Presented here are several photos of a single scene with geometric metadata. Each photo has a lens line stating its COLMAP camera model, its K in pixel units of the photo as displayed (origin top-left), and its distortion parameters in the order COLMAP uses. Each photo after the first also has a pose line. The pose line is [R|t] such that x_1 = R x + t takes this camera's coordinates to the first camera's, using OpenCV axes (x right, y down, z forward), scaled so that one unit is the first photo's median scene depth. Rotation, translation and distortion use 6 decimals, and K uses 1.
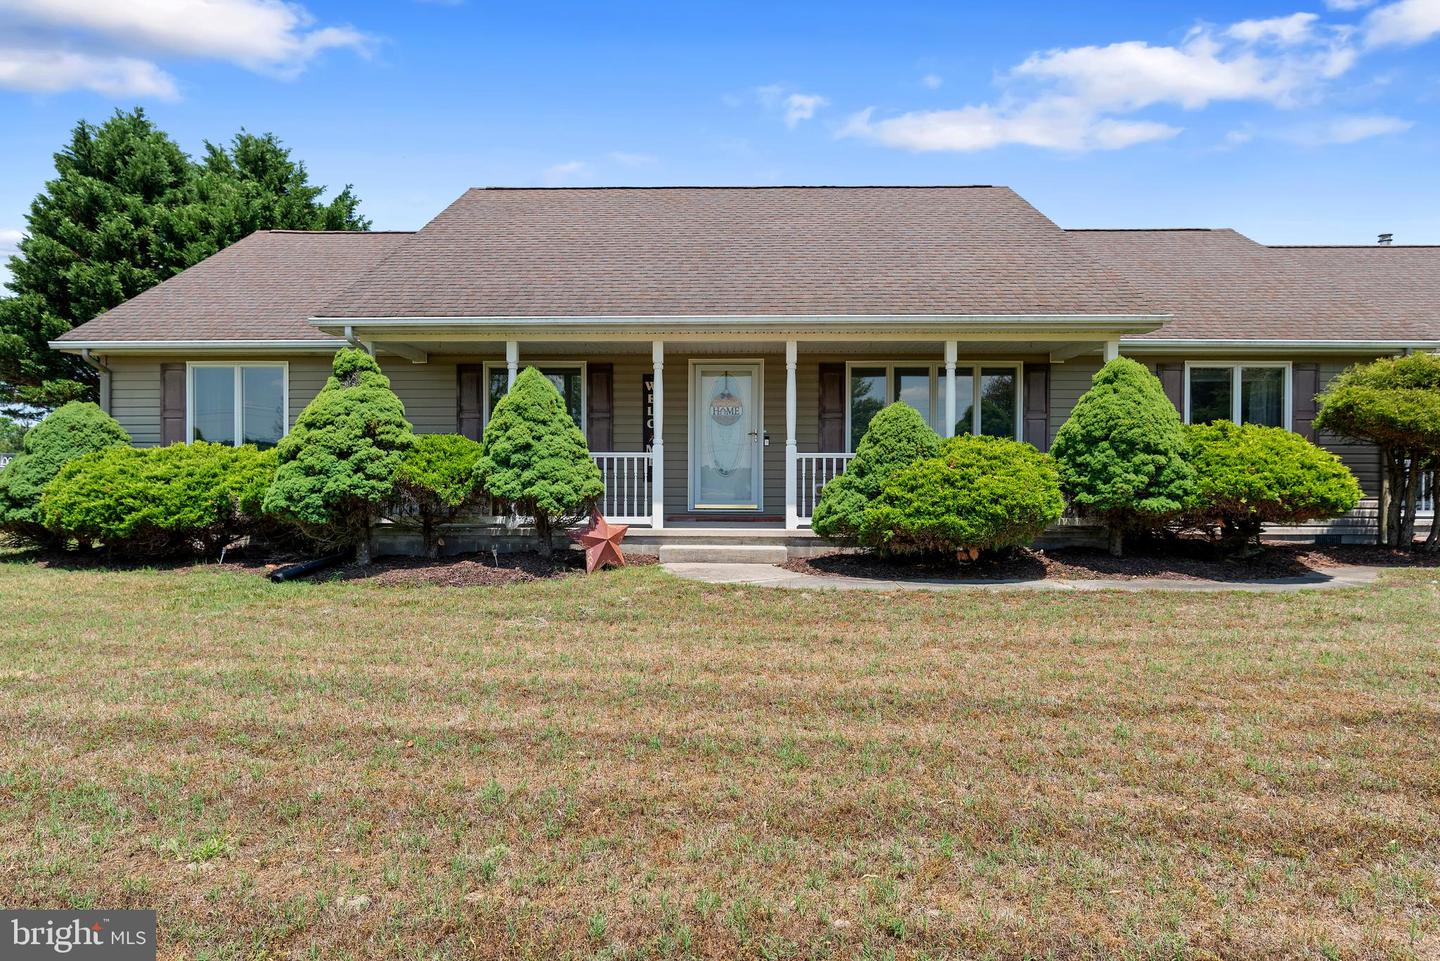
lens RADIAL K [[856.3, 0, 719.0], [0, 856.3, 487.9], [0, 0, 1]] dist [0.004060, -0.001253]
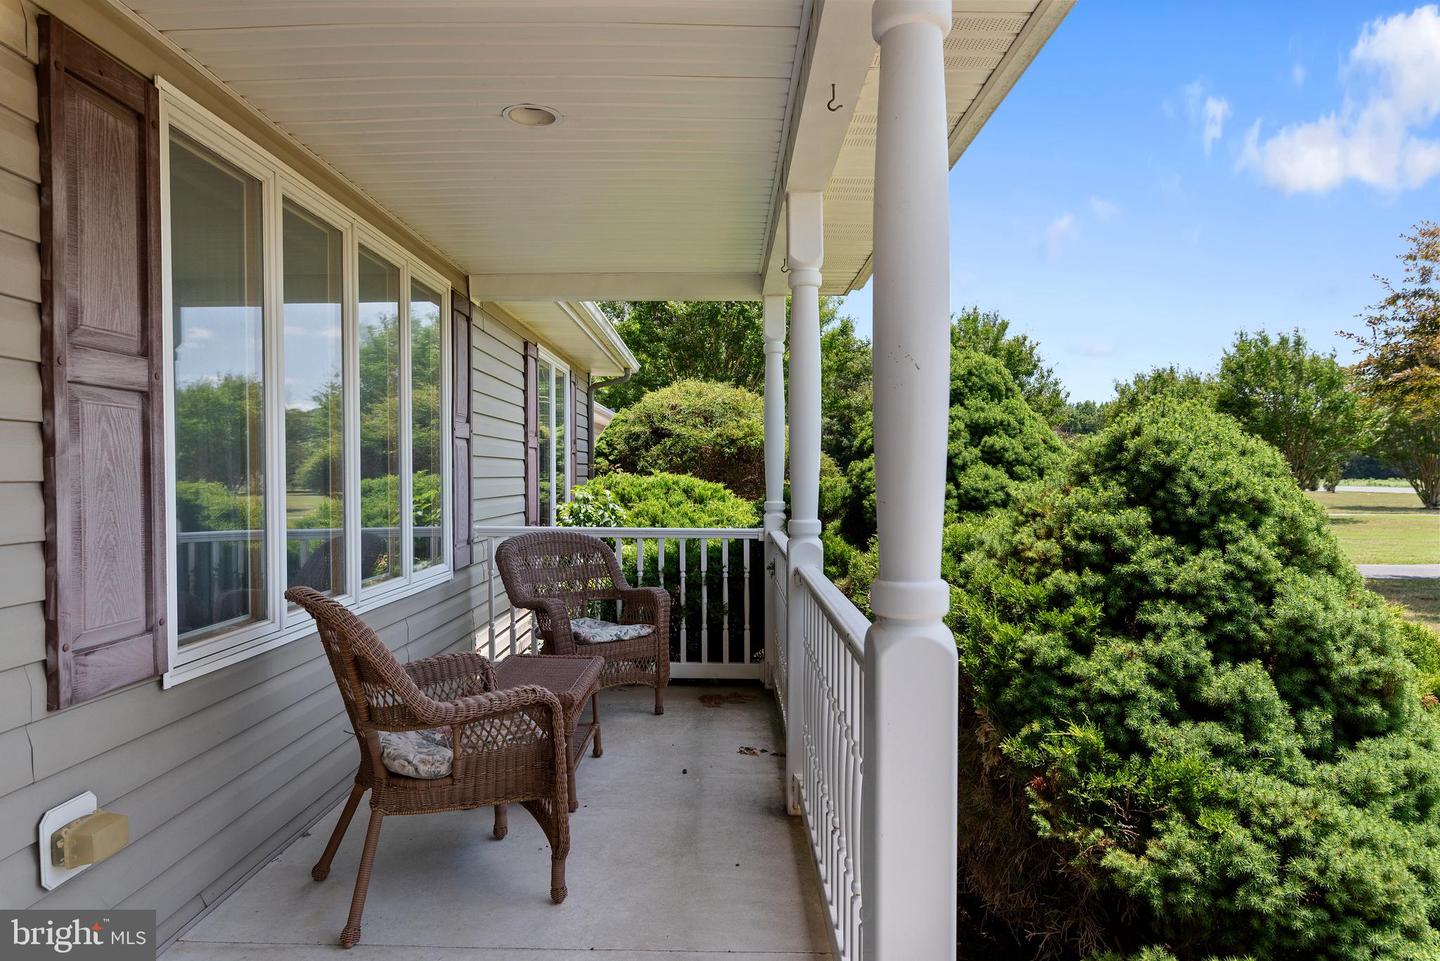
lens RADIAL K [[912.5, 0, 716.2], [0, 912.5, 481.5], [0, 0, 1]] dist [-0.003130, 0.003144]
pose [[-0.020807, -0.004928, 0.999771, -0.059732], [0.018010, 0.999824, 0.005303, -0.079990], [-0.999621, 0.018116, -0.020715, 1.150544]]
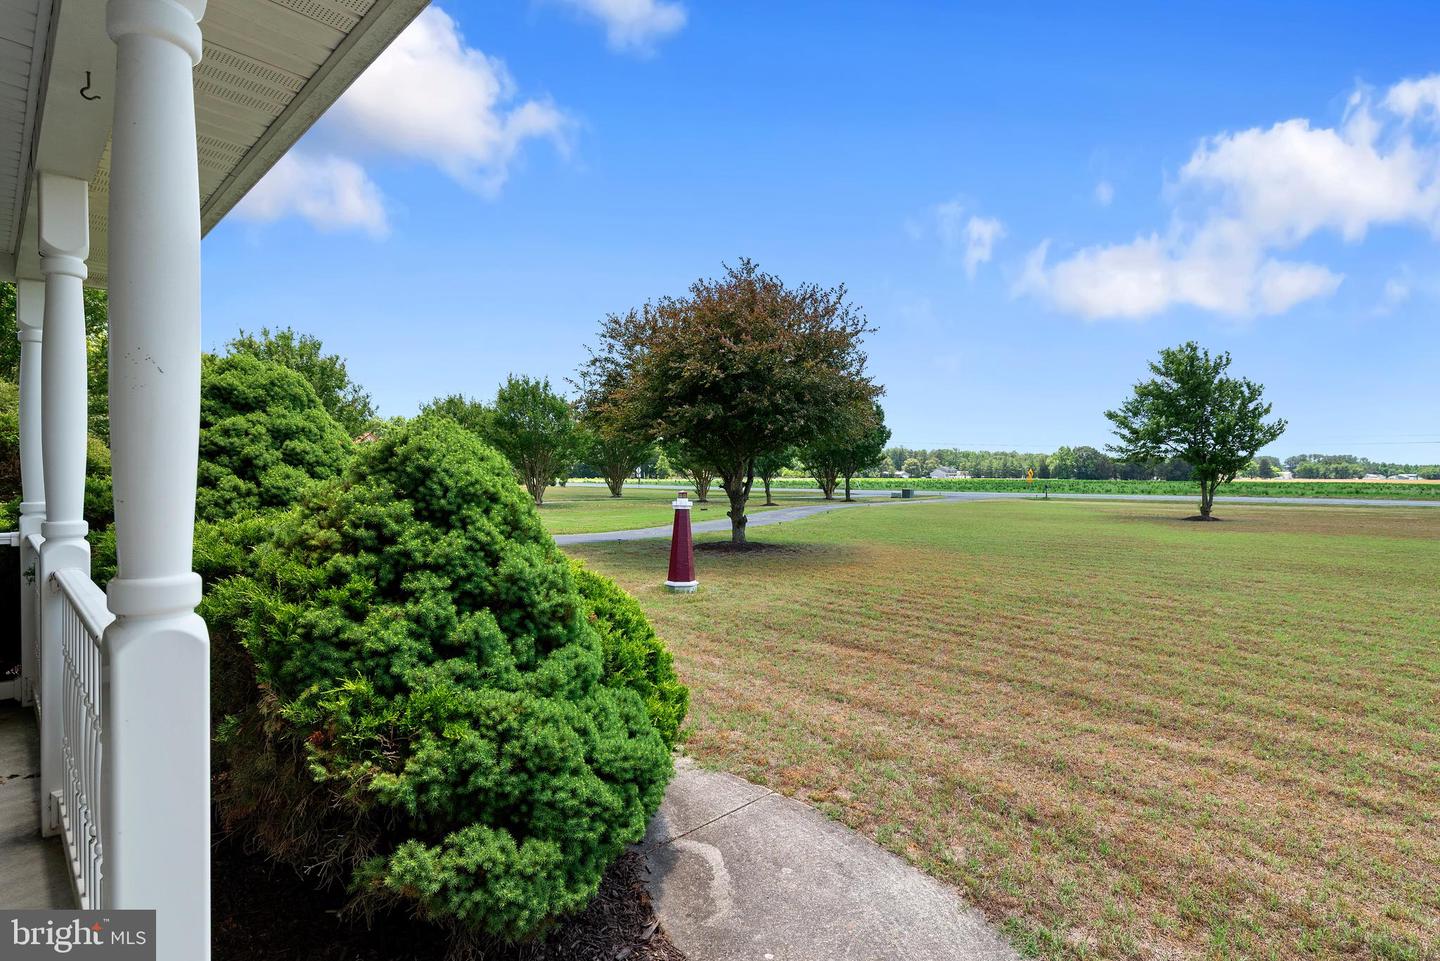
lens RADIAL K [[721.1, 0, 717.6], [0, 721.1, 480.1], [0, 0, 1]] dist [0.009350, -0.003682]
pose [[-0.732677, -0.003457, 0.680567, -0.065013], [0.012658, 0.999745, 0.018706, -0.079803], [-0.680458, 0.022320, -0.732447, 1.140083]]
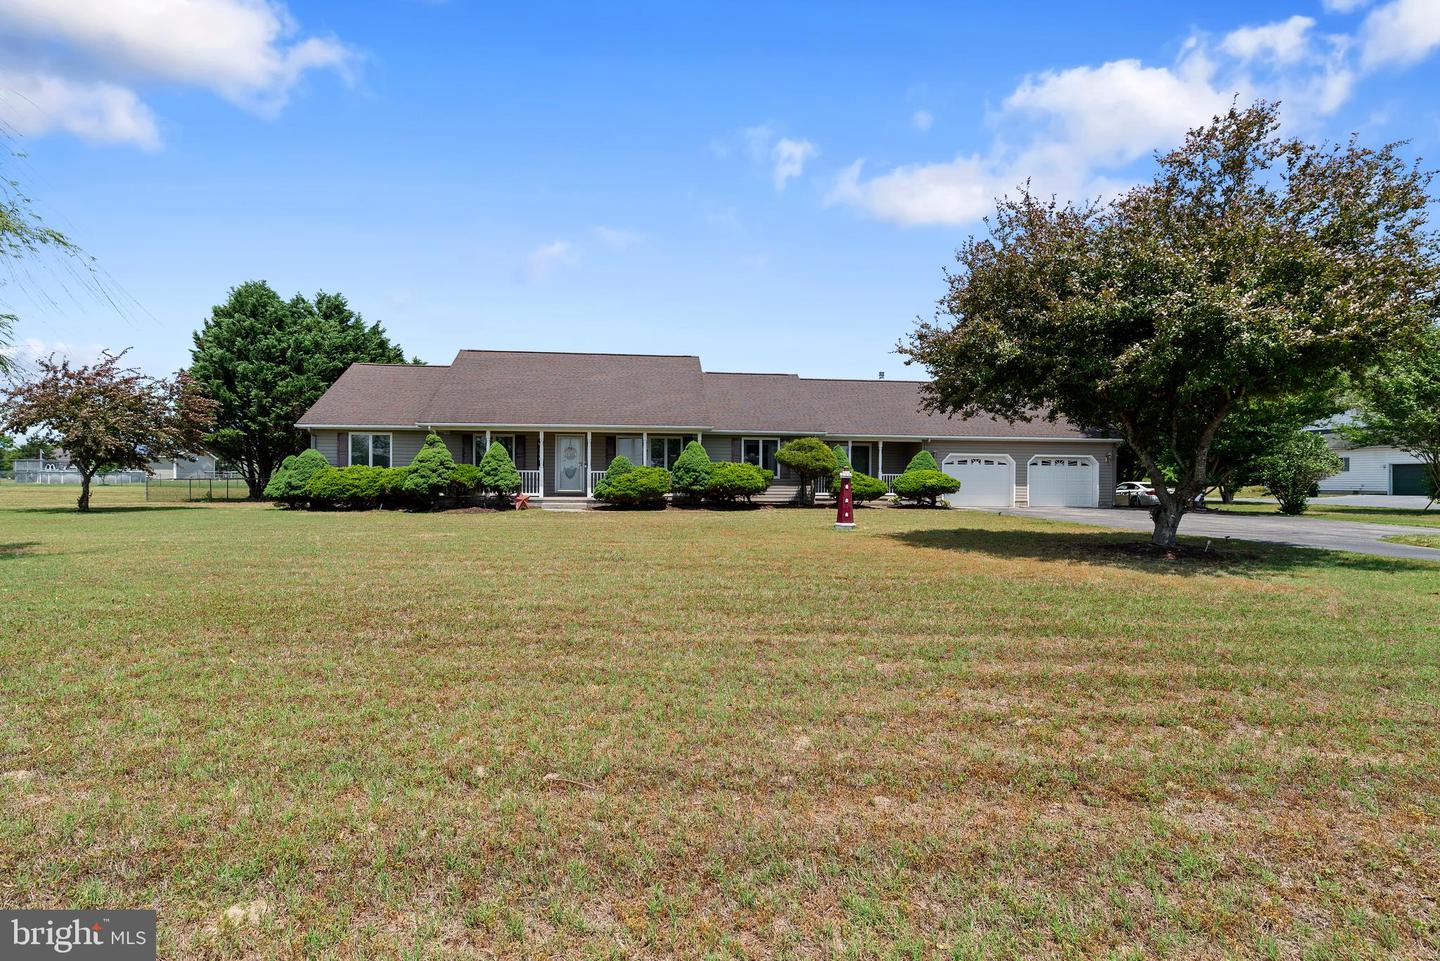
lens RADIAL K [[722.2, 0, 710.0], [0, 722.2, 486.6], [0, 0, 1]] dist [0.026524, 0.001067]
pose [[0.992879, 0.002159, 0.119108, 0.220571], [-0.001406, 0.999979, -0.006402, 0.029609], [-0.119119, 0.006189, 0.992861, -1.613024]]
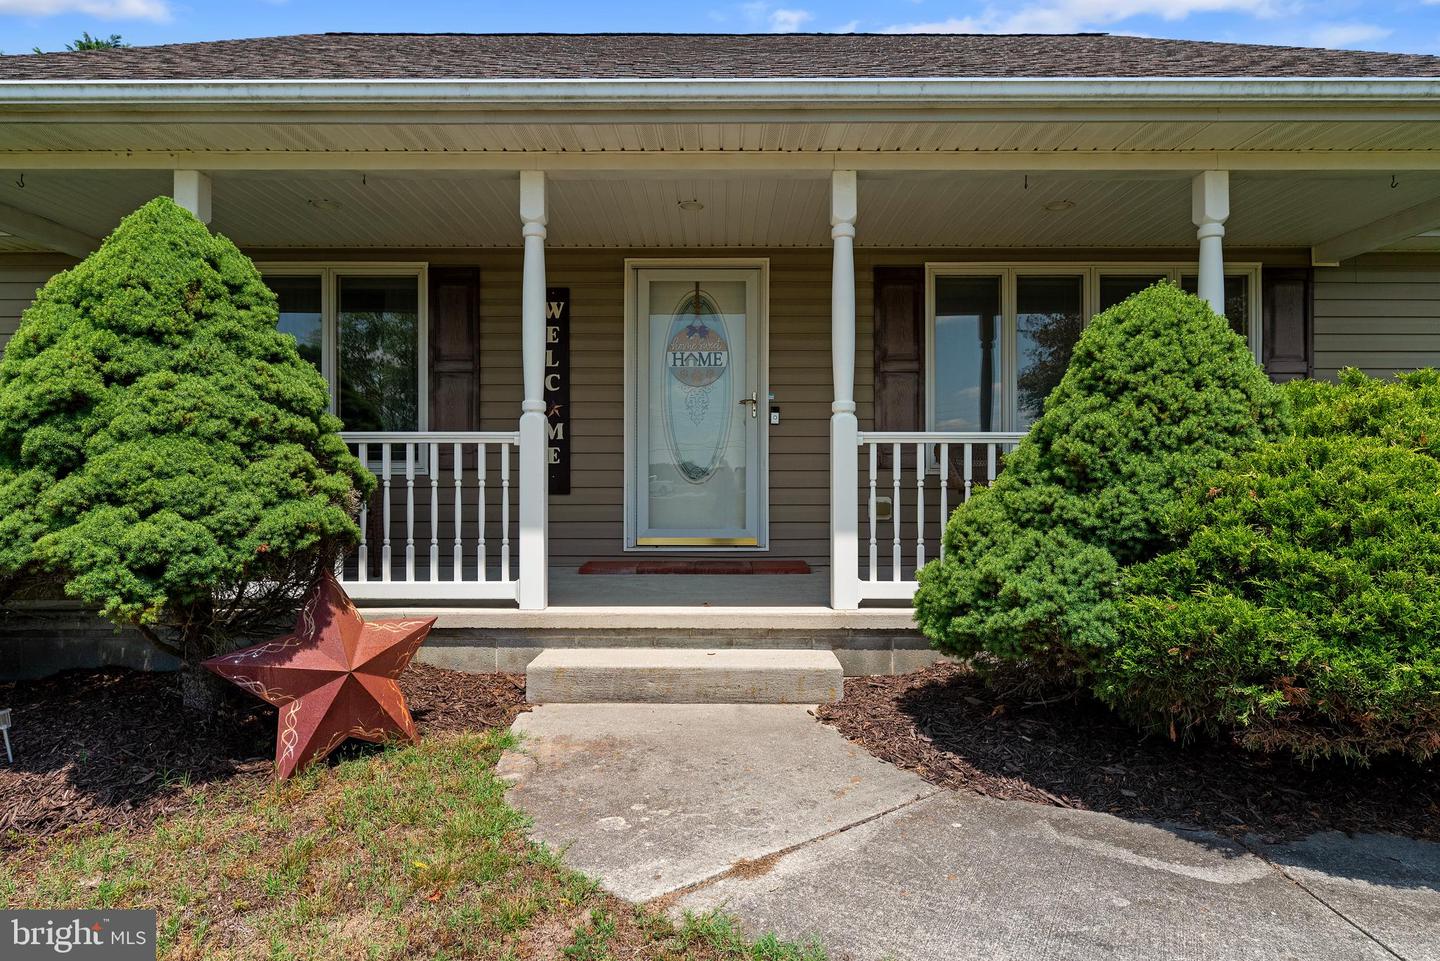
lens RADIAL K [[782.0, 0, 722.4], [0, 782.0, 478.3], [0, 0, 1]] dist [-0.001753, 0.002882]
pose [[0.999686, -0.003071, 0.024881, 0.015138], [0.003315, 0.999947, -0.009756, -0.015455], [-0.024850, 0.009835, 0.999643, 0.681289]]
